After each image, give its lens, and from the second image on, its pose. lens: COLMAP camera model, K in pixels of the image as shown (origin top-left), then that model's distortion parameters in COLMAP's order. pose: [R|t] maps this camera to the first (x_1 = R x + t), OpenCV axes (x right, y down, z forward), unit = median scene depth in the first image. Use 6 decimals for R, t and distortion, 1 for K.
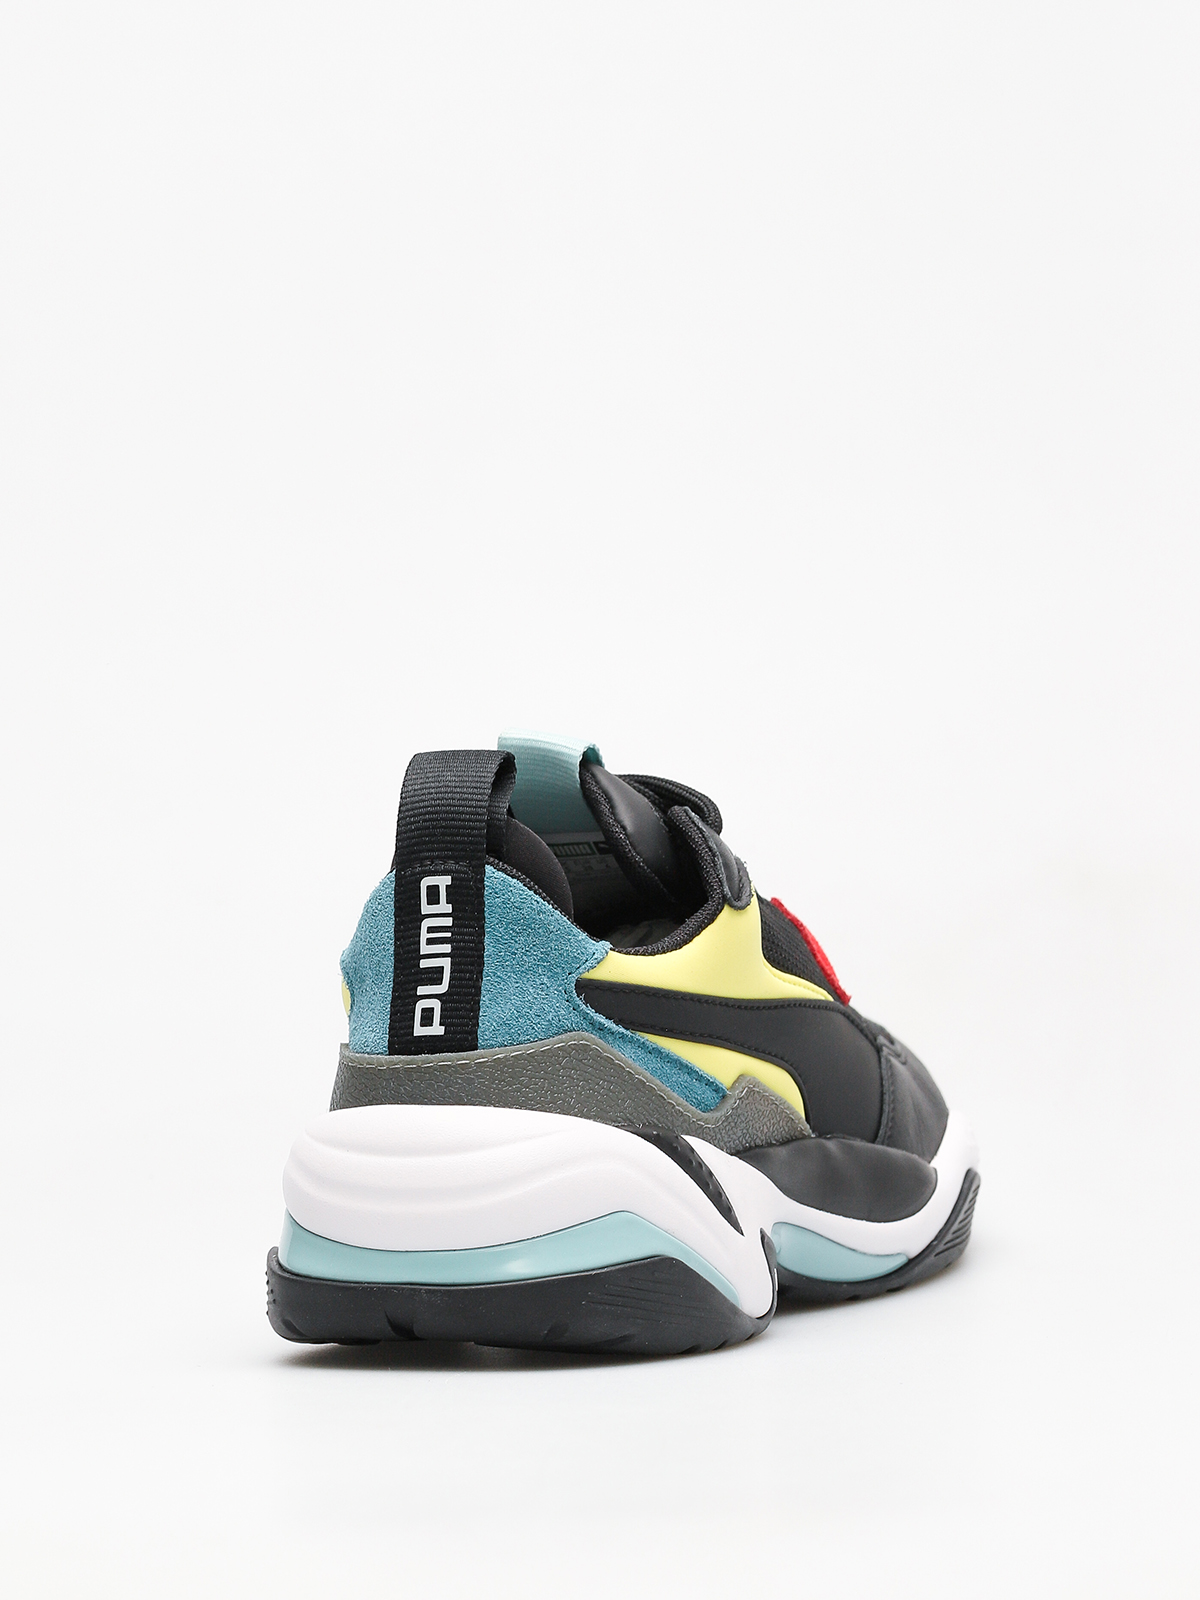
lens RADIAL K [[5733.0, 0, 600.0], [0, 5733.0, 800.0], [0, 0, 1]] dist [-0.165098, 0.894181]
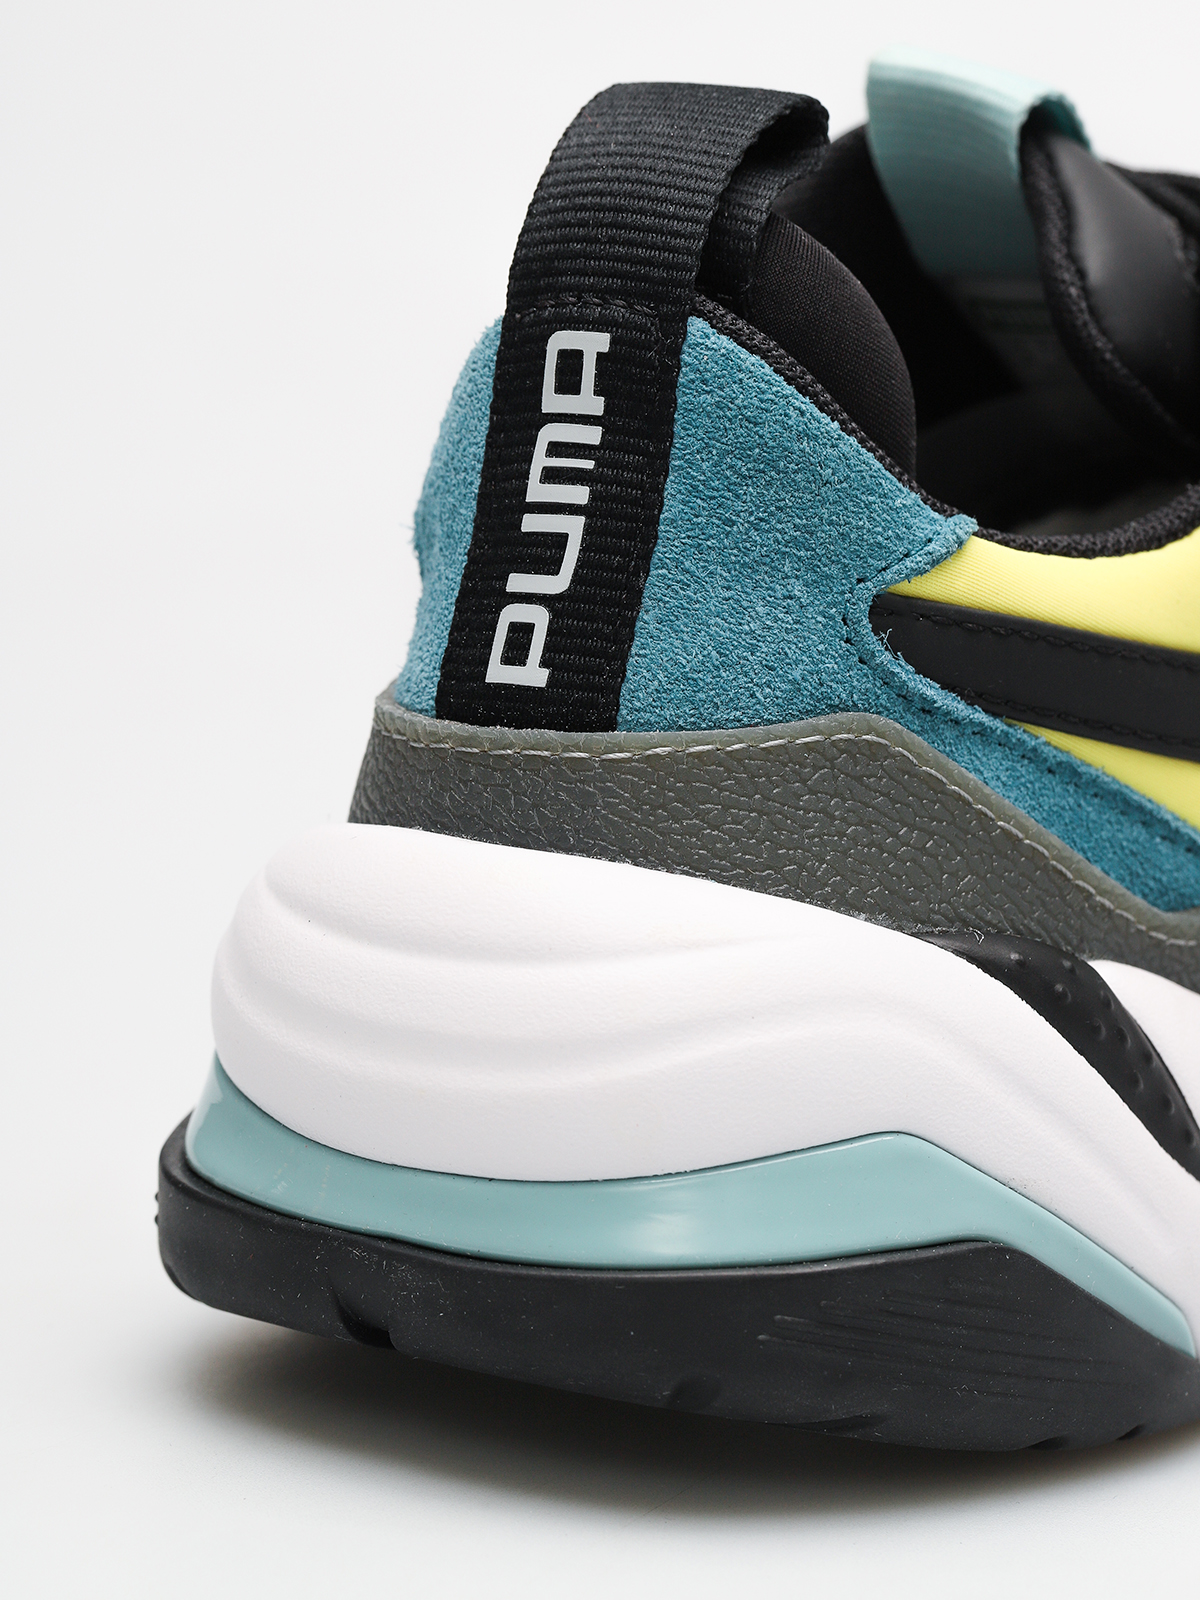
lens RADIAL K [[5733.0, 0, 600.0], [0, 5733.0, 800.0], [0, 0, 1]] dist [-0.165098, 0.894181]
pose [[0.971178, 0.116558, -0.207912, 0.069703], [-0.097450, 0.990211, 0.099924, 0.004769], [0.217523, -0.076783, 0.973030, 0.564714]]
